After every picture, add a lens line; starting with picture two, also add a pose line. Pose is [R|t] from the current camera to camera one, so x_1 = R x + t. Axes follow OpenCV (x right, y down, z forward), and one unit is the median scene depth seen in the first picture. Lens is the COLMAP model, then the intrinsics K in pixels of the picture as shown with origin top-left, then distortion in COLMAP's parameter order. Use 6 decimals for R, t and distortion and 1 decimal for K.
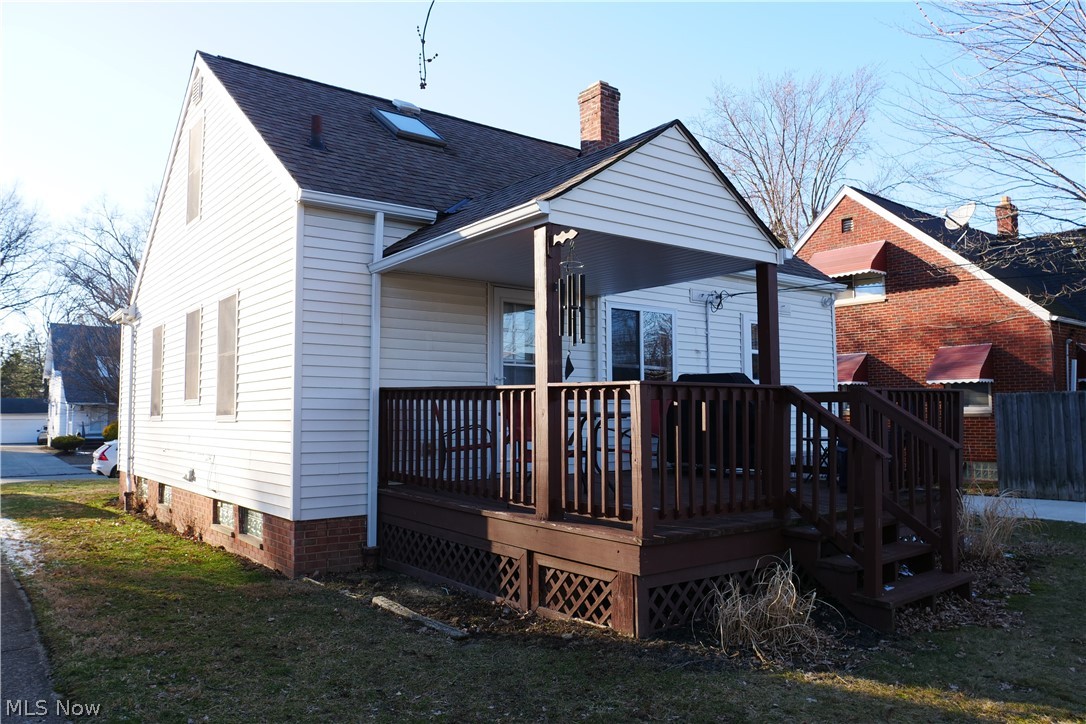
lens RADIAL K [[792.5, 0, 543.6], [0, 792.5, 365.0], [0, 0, 1]] dist [-0.057626, 0.024213]
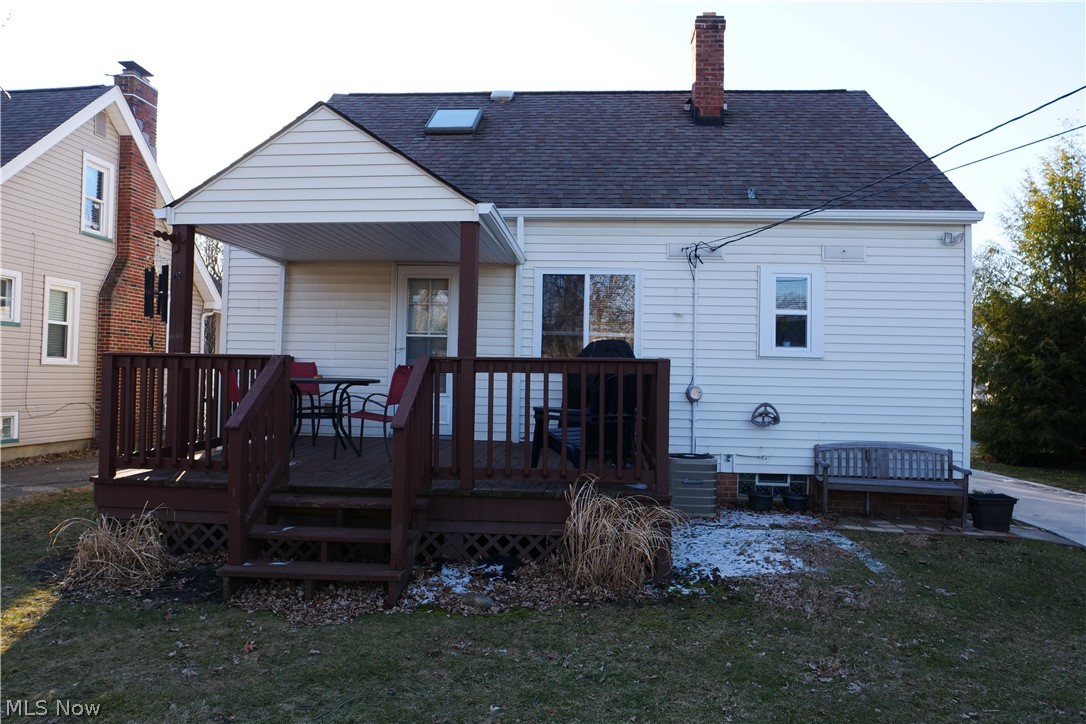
lens RADIAL K [[792.5, 0, 532.4], [0, 792.5, 362.2], [0, 0, 1]] dist [-0.057626, 0.024213]
pose [[0.733235, 0.004571, -0.679960, 0.664388], [0.019979, 0.999401, 0.028264, 0.006957], [0.679682, -0.034309, 0.732704, 0.252899]]
